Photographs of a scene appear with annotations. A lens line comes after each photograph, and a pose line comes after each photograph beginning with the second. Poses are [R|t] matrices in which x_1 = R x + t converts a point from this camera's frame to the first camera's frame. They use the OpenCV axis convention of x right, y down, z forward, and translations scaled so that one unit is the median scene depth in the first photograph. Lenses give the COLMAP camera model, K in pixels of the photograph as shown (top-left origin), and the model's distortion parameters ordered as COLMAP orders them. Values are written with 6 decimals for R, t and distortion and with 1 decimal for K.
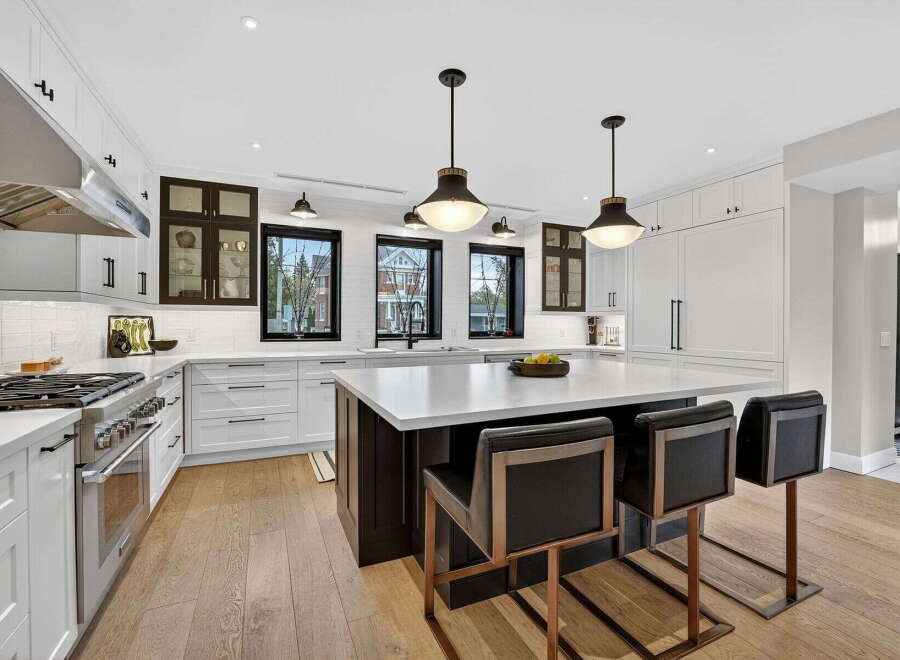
lens RADIAL K [[411.8, 0, 453.4], [0, 411.8, 326.0], [0, 0, 1]] dist [-0.005381, -0.000757]
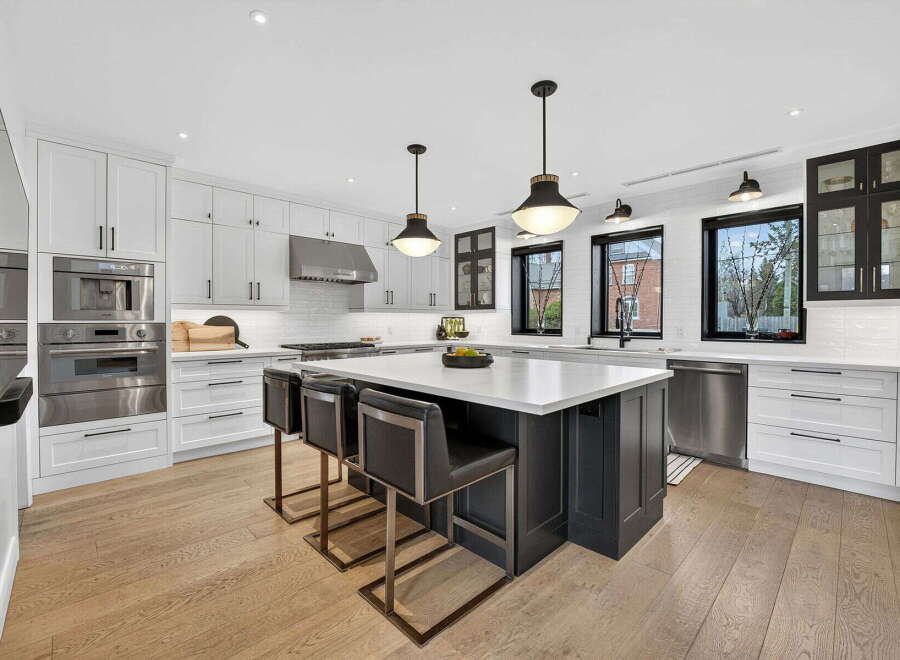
lens RADIAL K [[411.8, 0, 451.1], [0, 411.8, 325.3], [0, 0, 1]] dist [-0.005381, -0.000757]
pose [[0.348248, 0.006618, -0.937379, 0.774382], [-0.004679, 0.999975, 0.005322, 0.001014], [0.937391, 0.002532, 0.348270, 0.342698]]
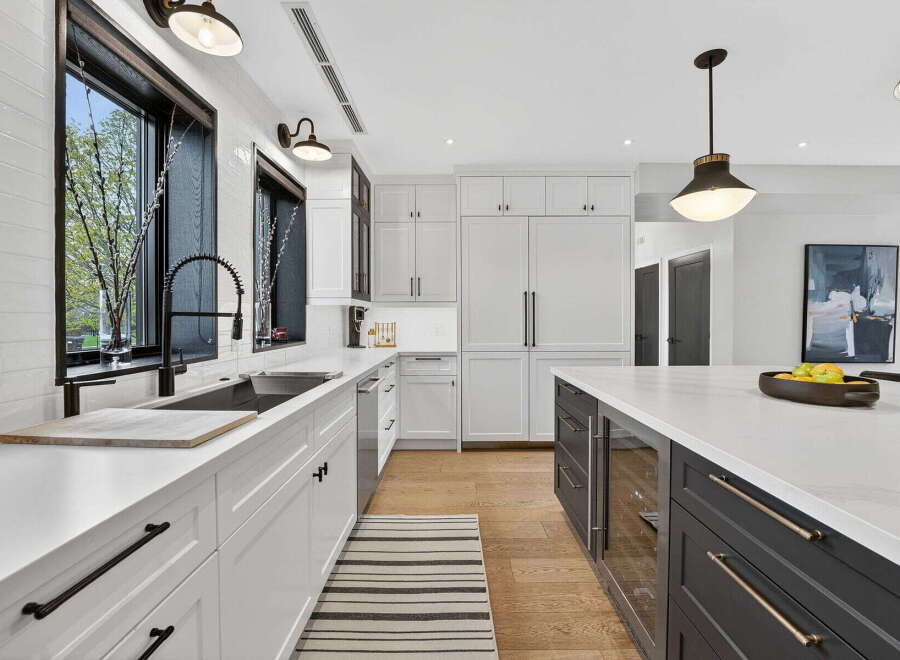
lens RADIAL K [[411.8, 0, 450.1], [0, 411.8, 327.0], [0, 0, 1]] dist [-0.005381, -0.000757]
pose [[0.416049, -0.018742, 0.909149, -0.359799], [0.004858, 0.999819, 0.018388, -0.003573], [-0.909329, -0.003234, 0.416065, 0.780001]]
